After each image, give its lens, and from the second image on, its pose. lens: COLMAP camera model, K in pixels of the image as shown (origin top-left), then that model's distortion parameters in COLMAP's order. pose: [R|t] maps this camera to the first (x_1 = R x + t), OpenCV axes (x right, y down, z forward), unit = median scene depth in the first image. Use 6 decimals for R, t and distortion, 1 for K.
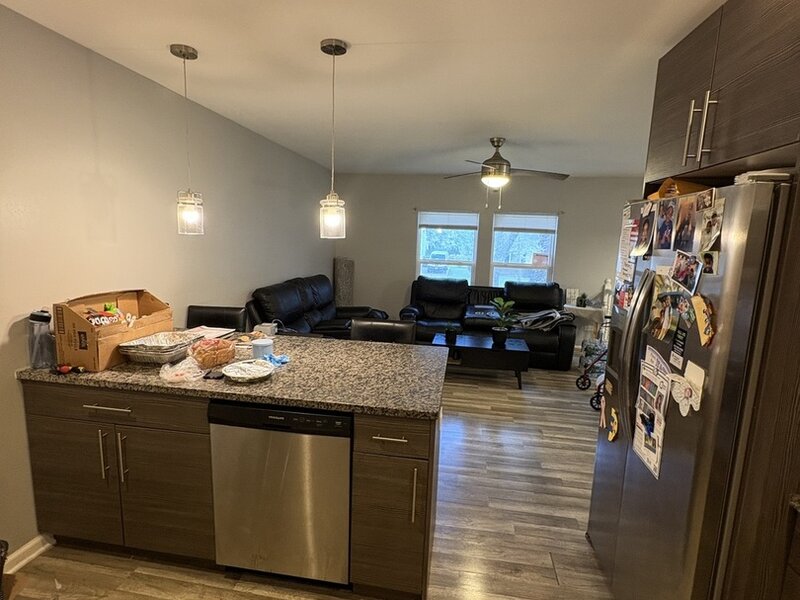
lens RADIAL K [[425.1, 0, 400.8], [0, 425.1, 300.3], [0, 0, 1]] dist [0.005150, 0.000745]
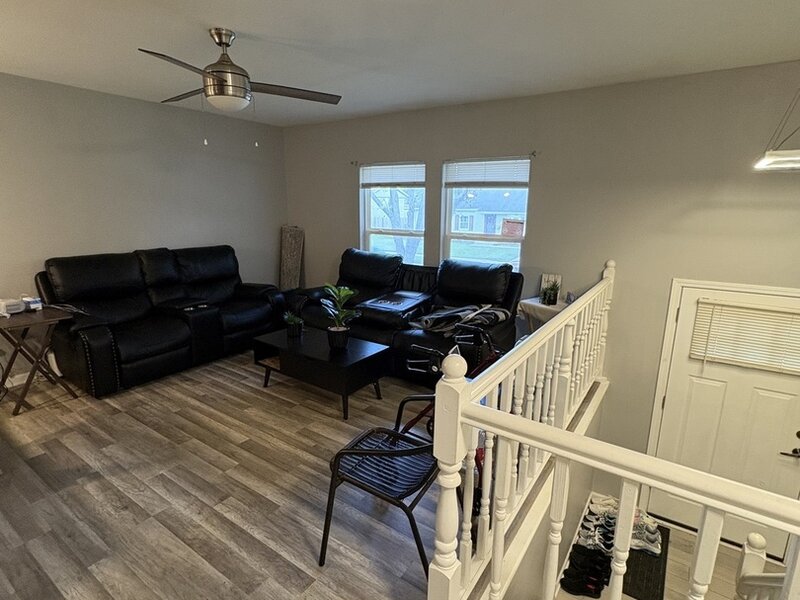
lens RADIAL K [[425.1, 0, 398.1], [0, 425.1, 300.0], [0, 0, 1]] dist [0.005150, 0.000745]
pose [[0.896611, 0.071816, -0.436956, 0.715825], [-0.044319, 0.996360, 0.072817, -0.038038], [0.440595, -0.045923, 0.896530, 0.492758]]
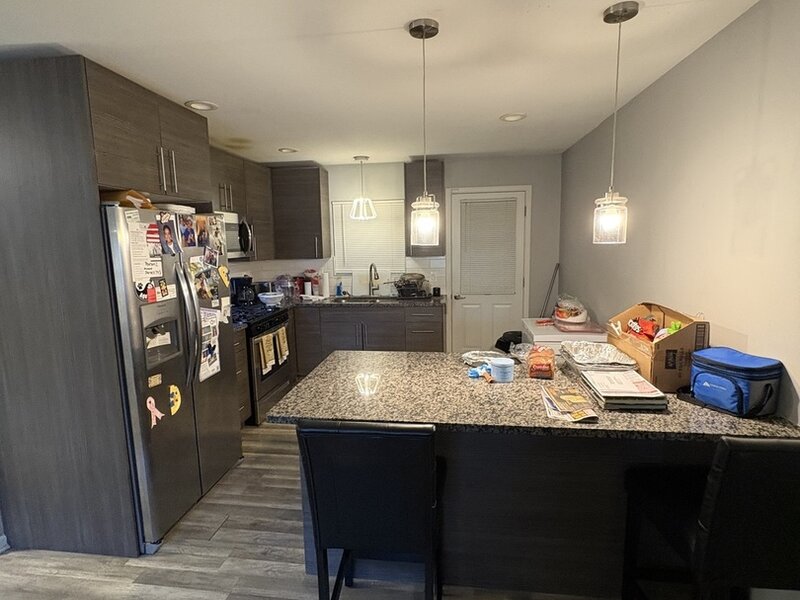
lens RADIAL K [[425.1, 0, 400.7], [0, 425.1, 300.3], [0, 0, 1]] dist [0.005150, 0.000745]
pose [[-0.999624, -0.011120, -0.025044, -0.109410], [-0.017958, 0.956188, 0.292203, -0.359130], [0.020698, 0.292543, -0.956028, 2.292448]]
